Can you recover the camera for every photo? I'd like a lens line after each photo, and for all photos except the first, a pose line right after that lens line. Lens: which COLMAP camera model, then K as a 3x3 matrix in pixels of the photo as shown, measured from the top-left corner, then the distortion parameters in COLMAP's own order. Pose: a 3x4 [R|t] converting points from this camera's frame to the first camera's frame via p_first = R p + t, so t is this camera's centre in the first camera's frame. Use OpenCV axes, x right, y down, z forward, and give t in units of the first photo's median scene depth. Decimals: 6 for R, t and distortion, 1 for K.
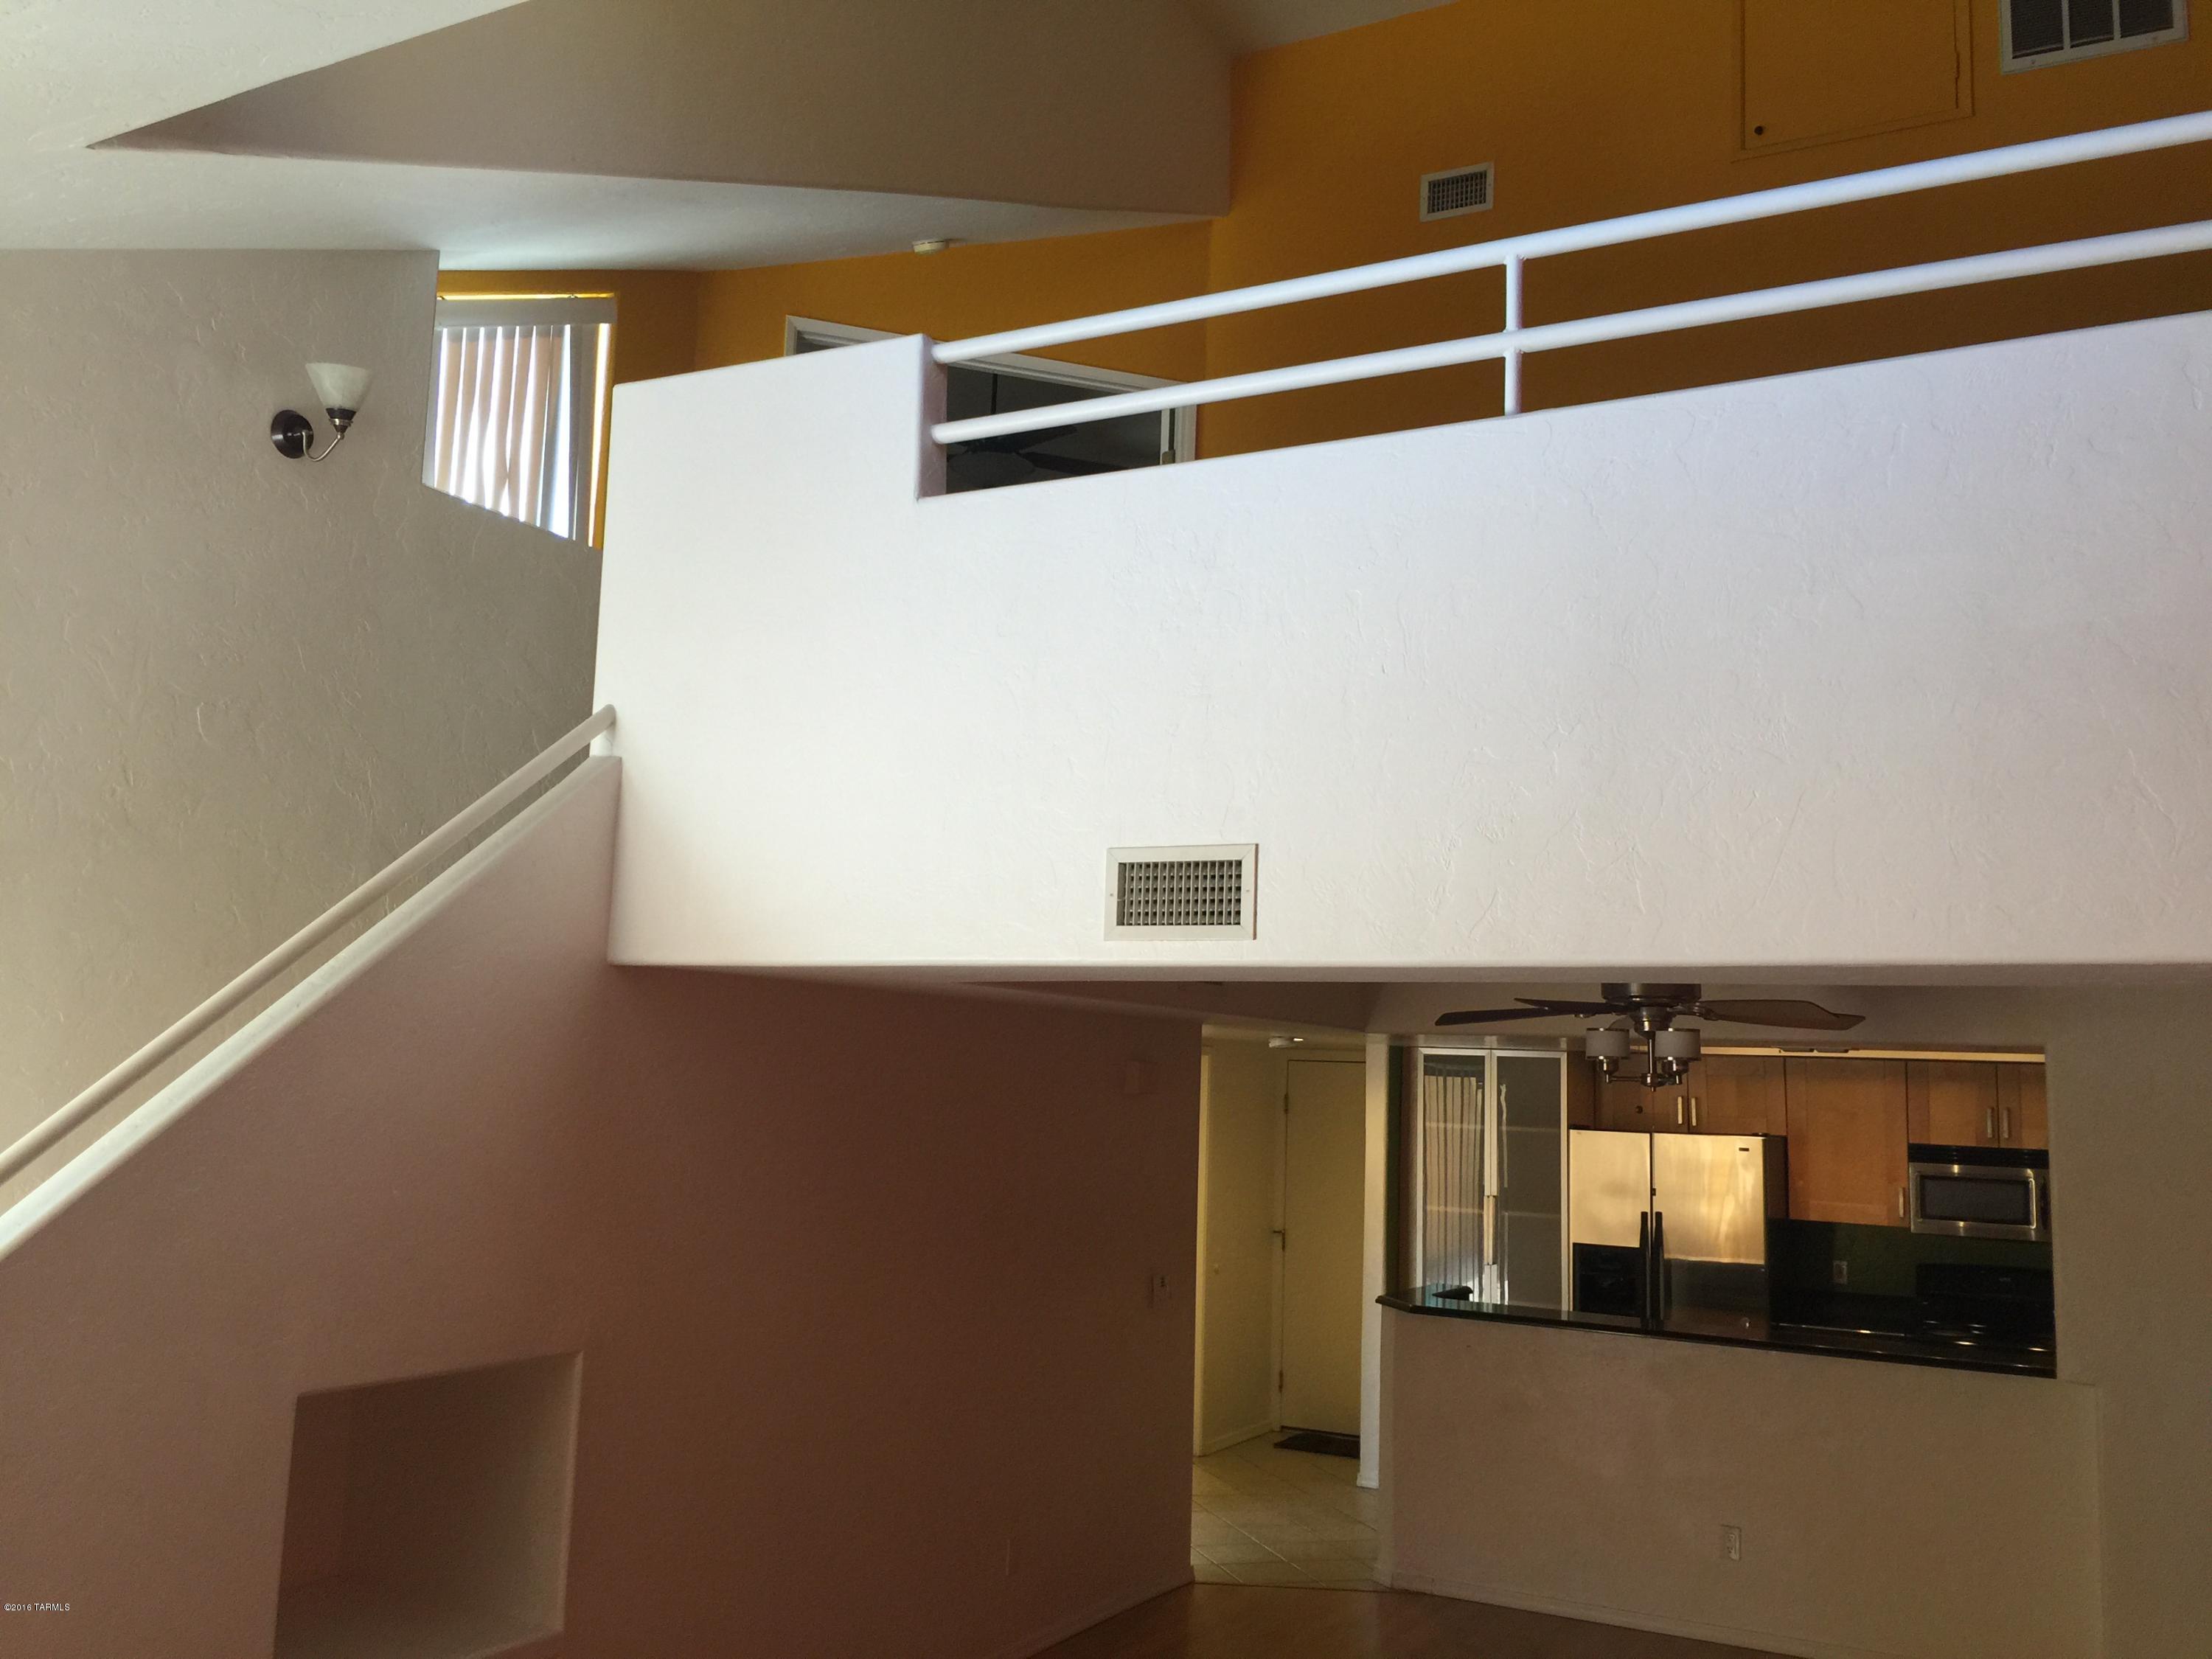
lens RADIAL K [[1922.5, 0, 1107.3], [0, 1922.5, 838.5], [0, 0, 1]] dist [0.068866, -0.040603]
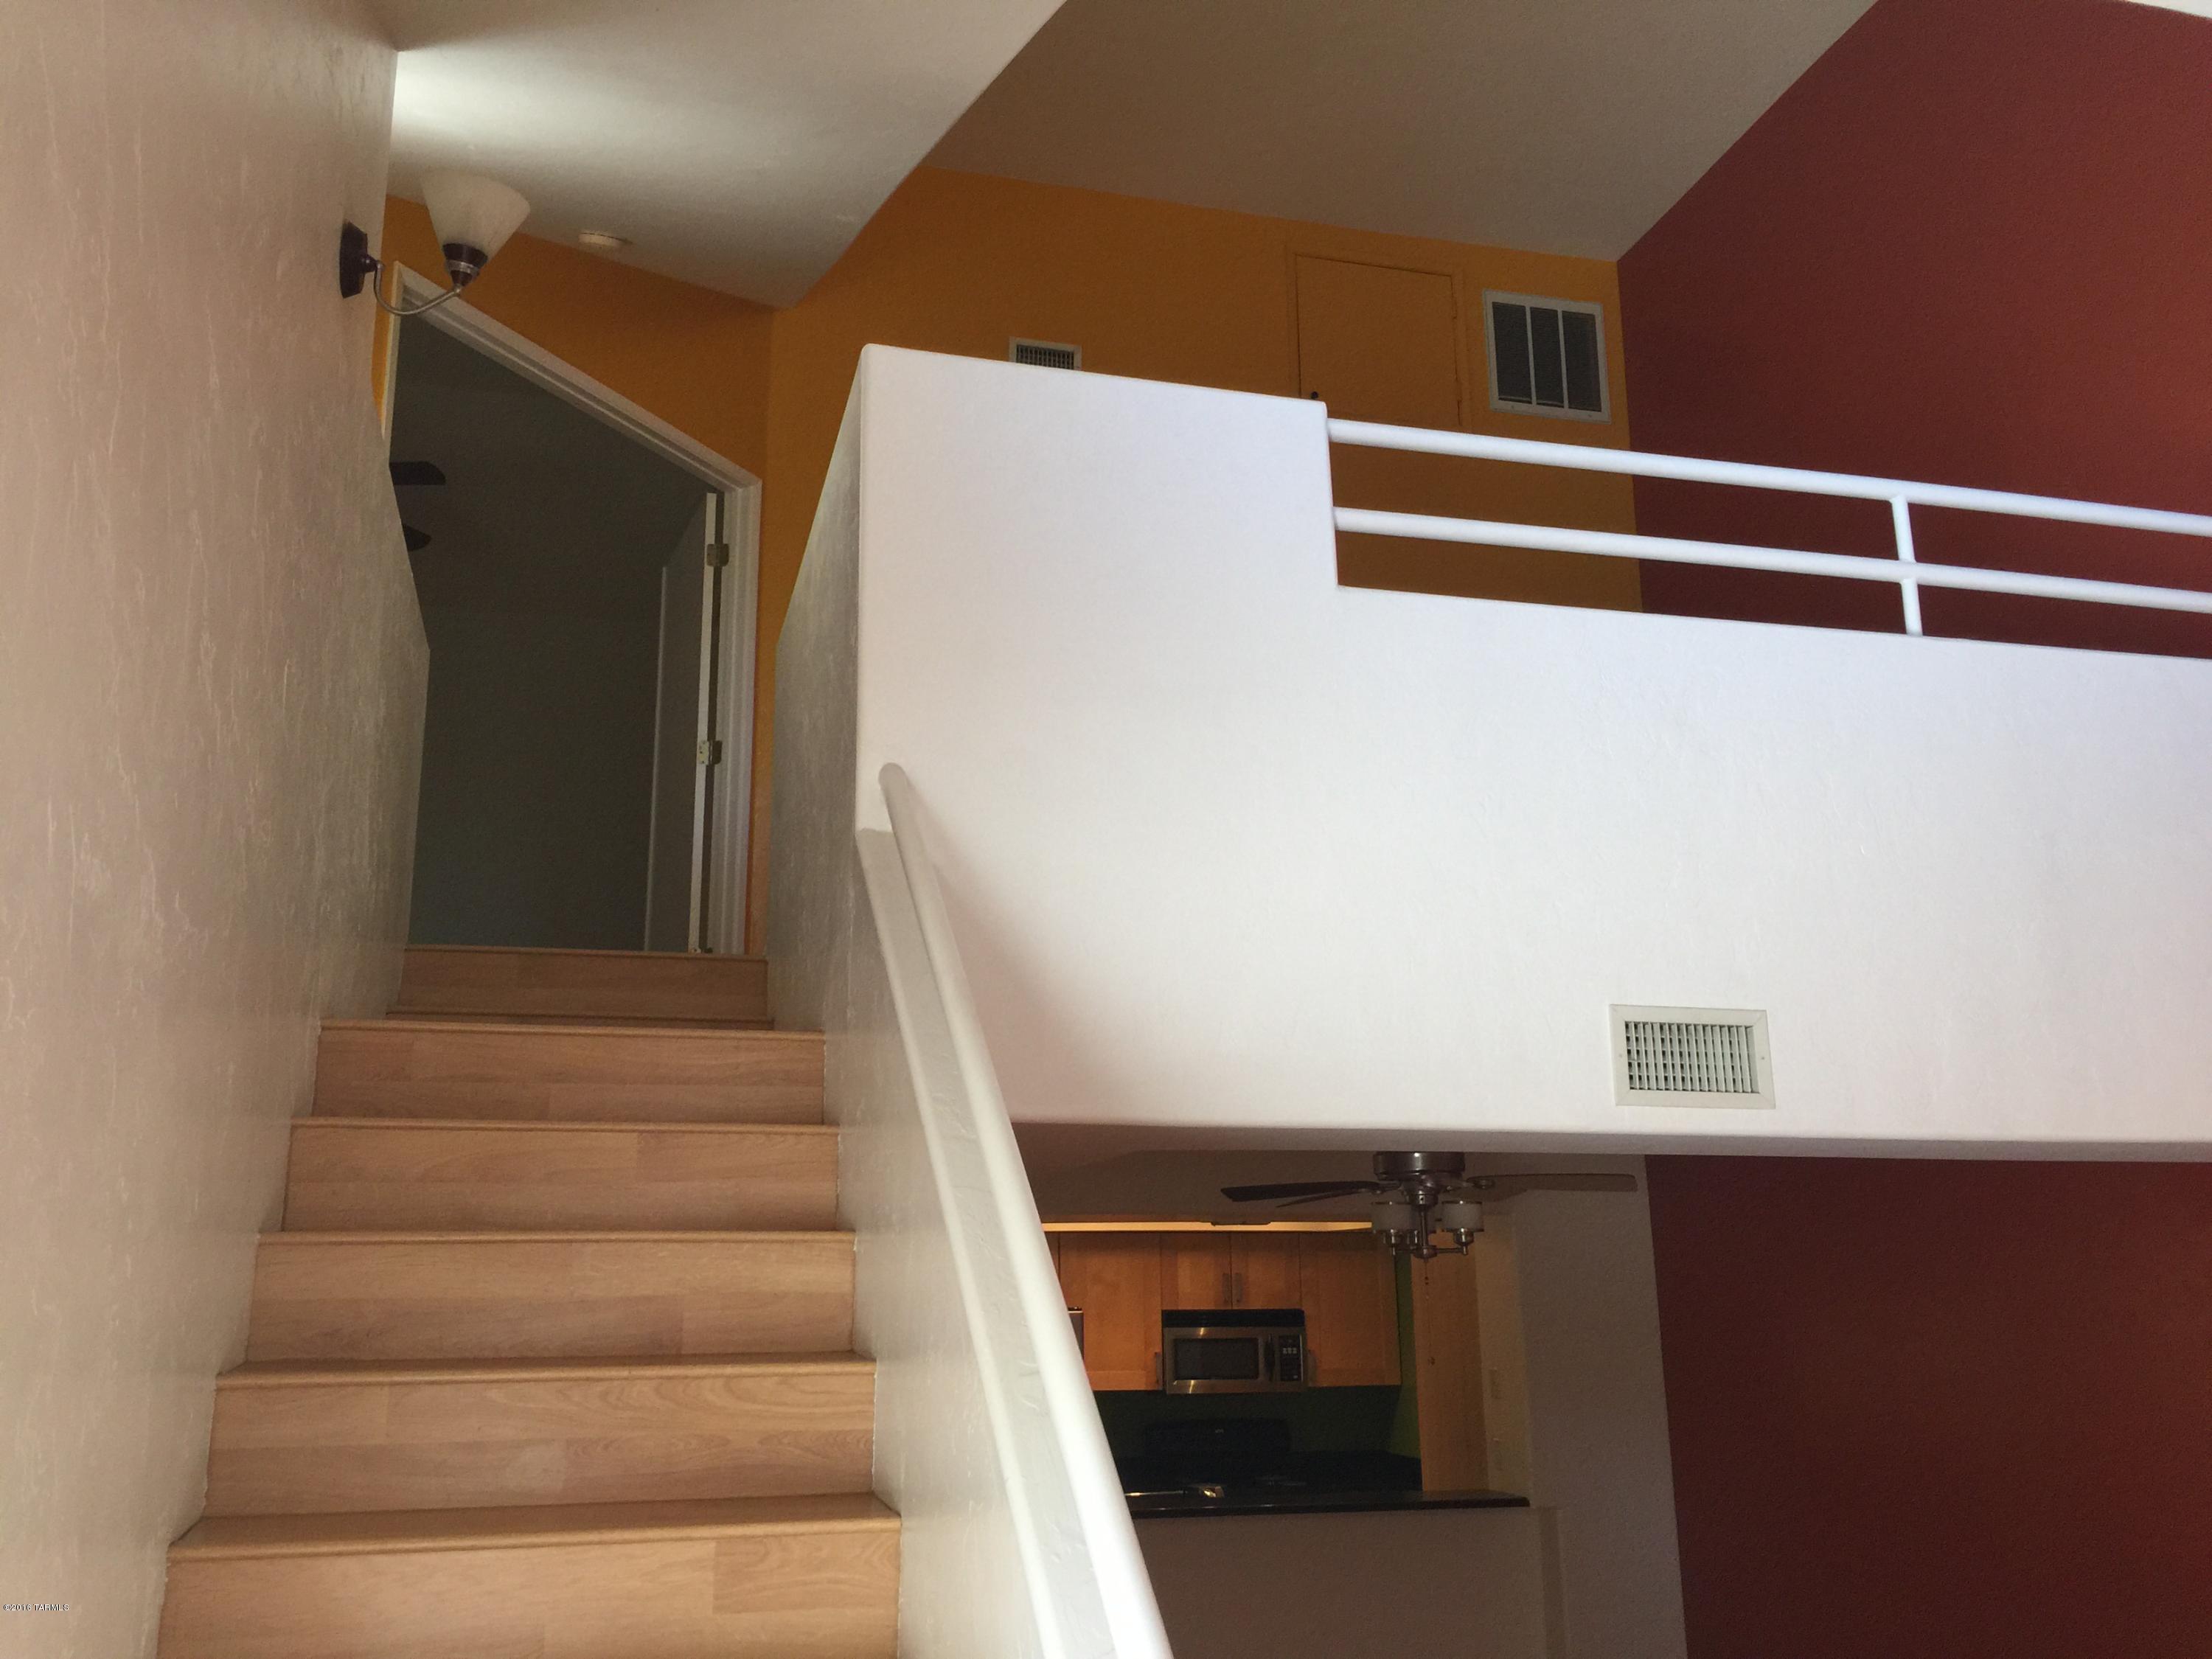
lens RADIAL K [[1922.5, 0, 1108.5], [0, 1922.5, 819.3], [0, 0, 1]] dist [0.068866, -0.040603]
pose [[0.725586, 0.123709, 0.676921, -0.812988], [-0.052846, 0.990820, -0.124429, 0.044968], [-0.686100, 0.054512, 0.725463, 0.483908]]
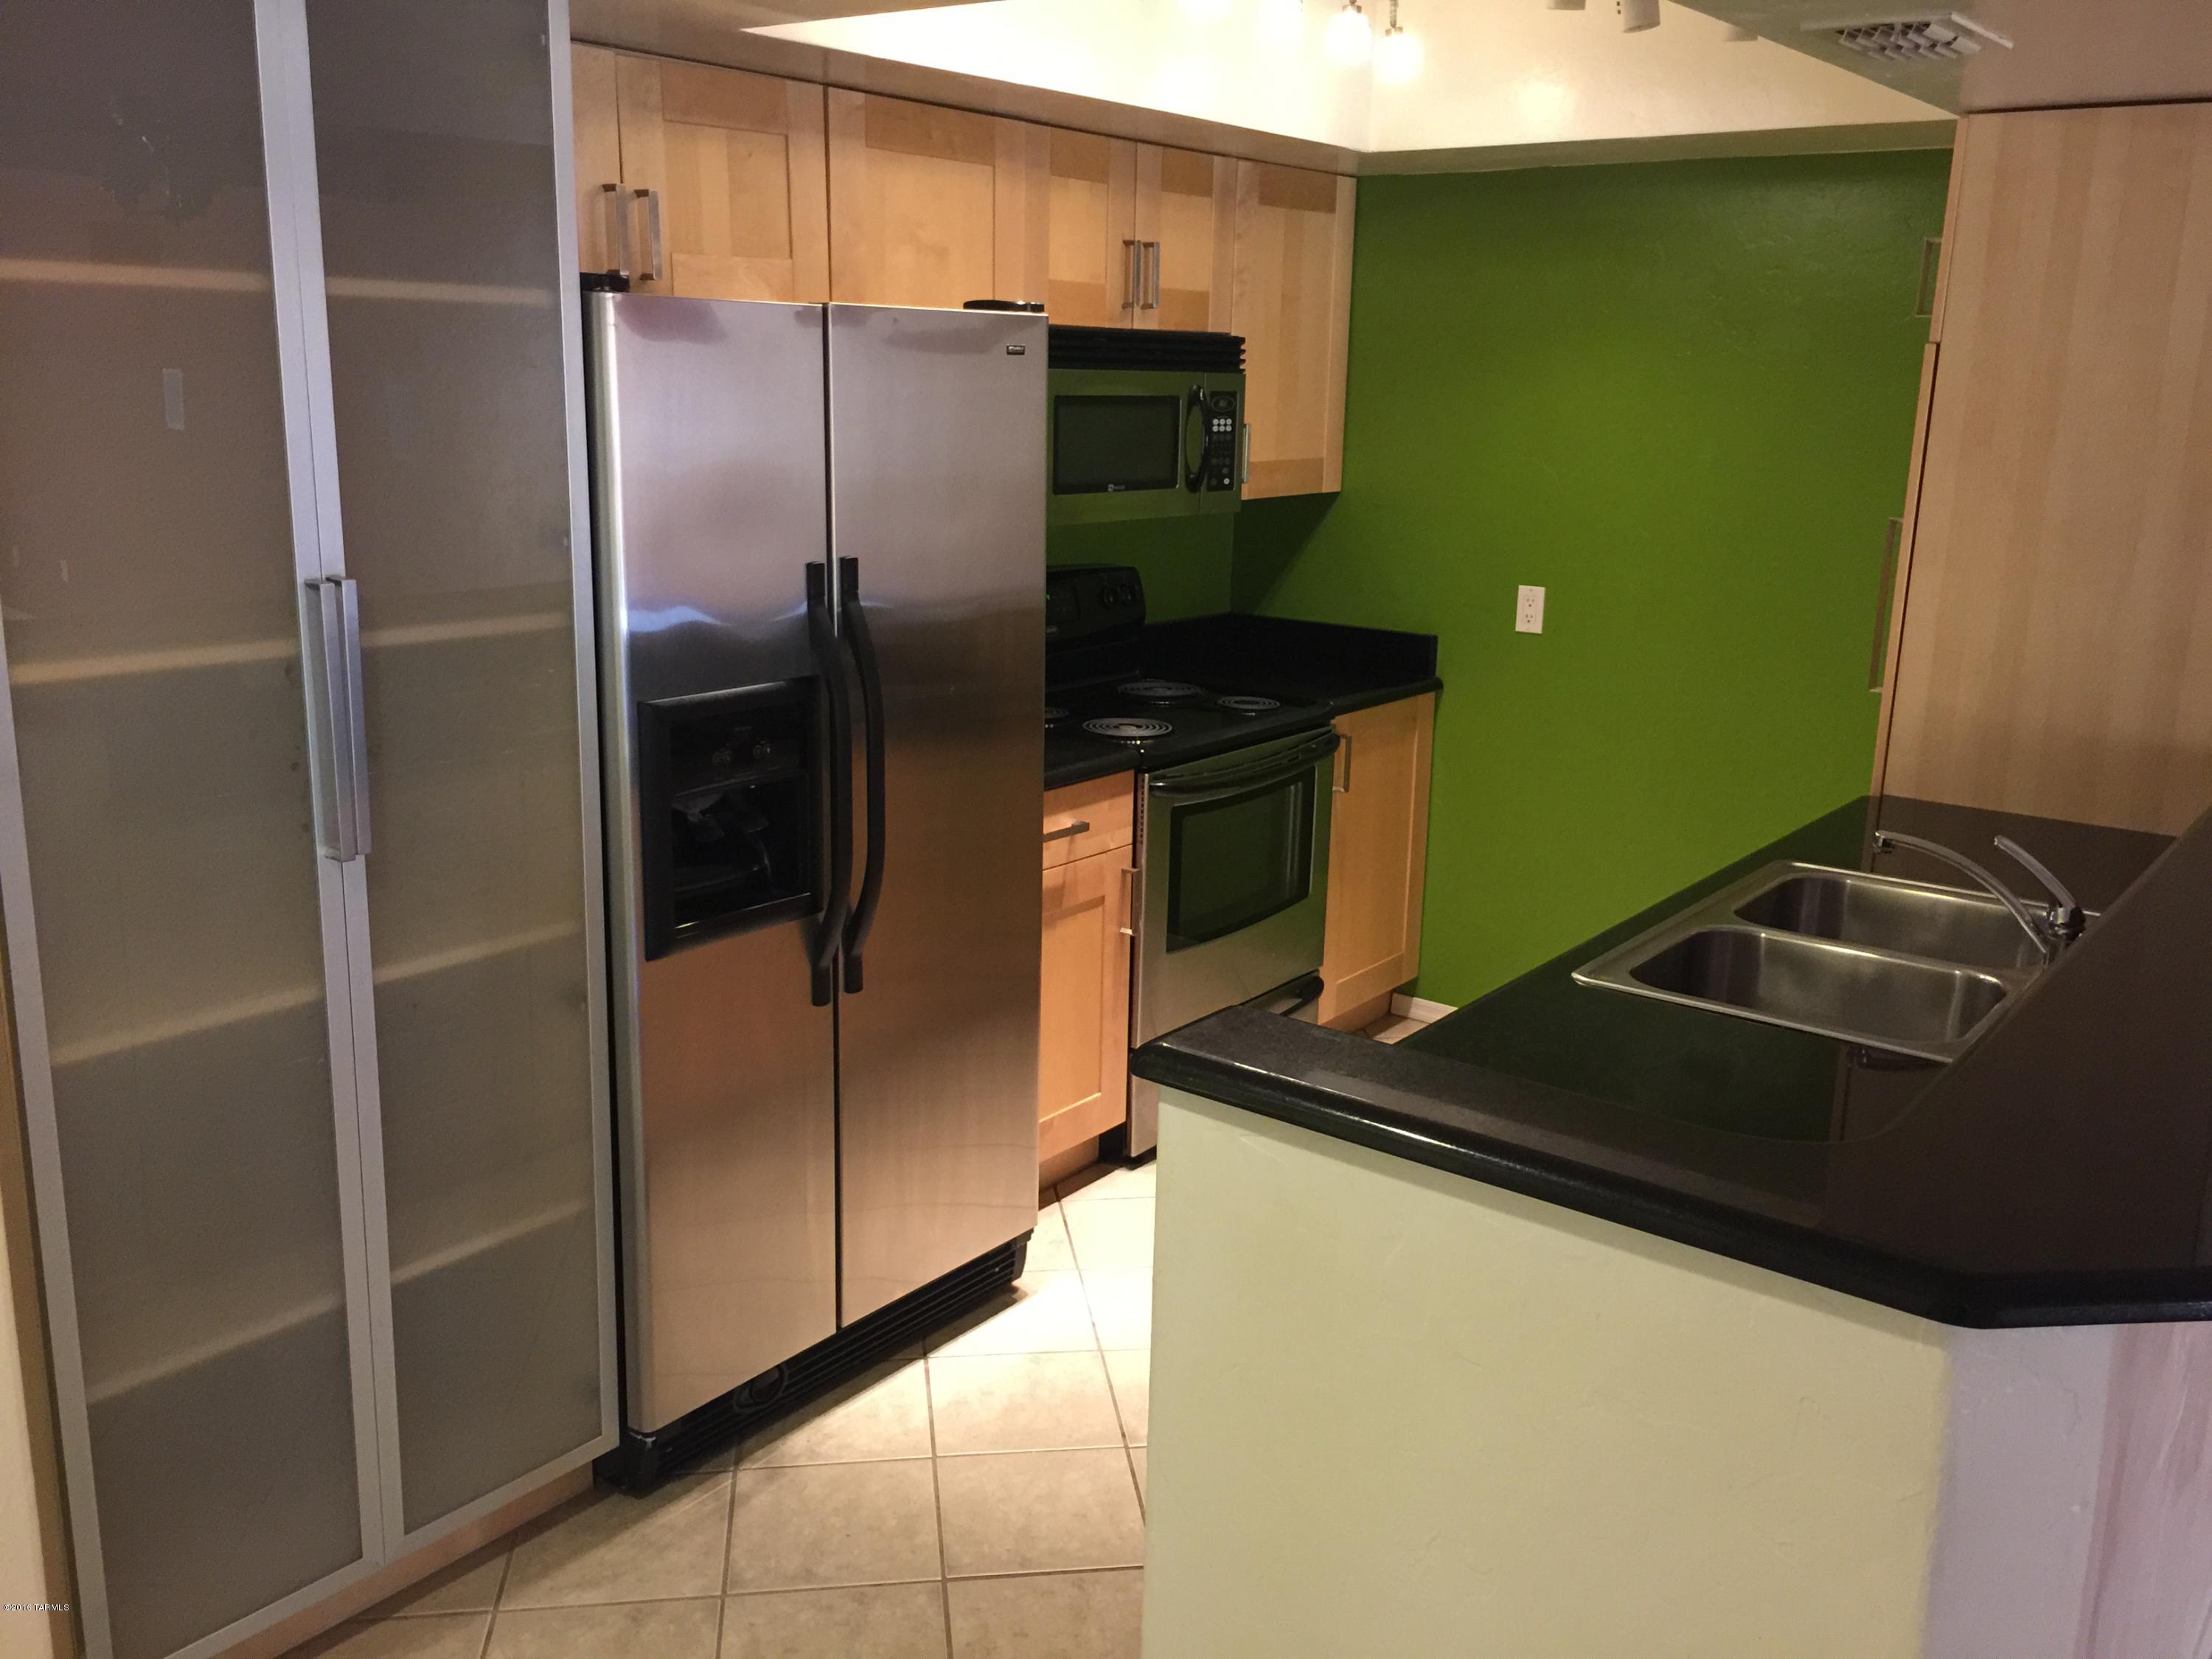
lens RADIAL K [[1922.5, 0, 1109.3], [0, 1922.5, 825.4], [0, 0, 1]] dist [0.068866, -0.040603]
pose [[0.156189, -0.258271, 0.953363, -0.056645], [-0.140450, 0.949594, 0.280260, 0.303331], [-0.977691, -0.177673, 0.112042, 1.984920]]
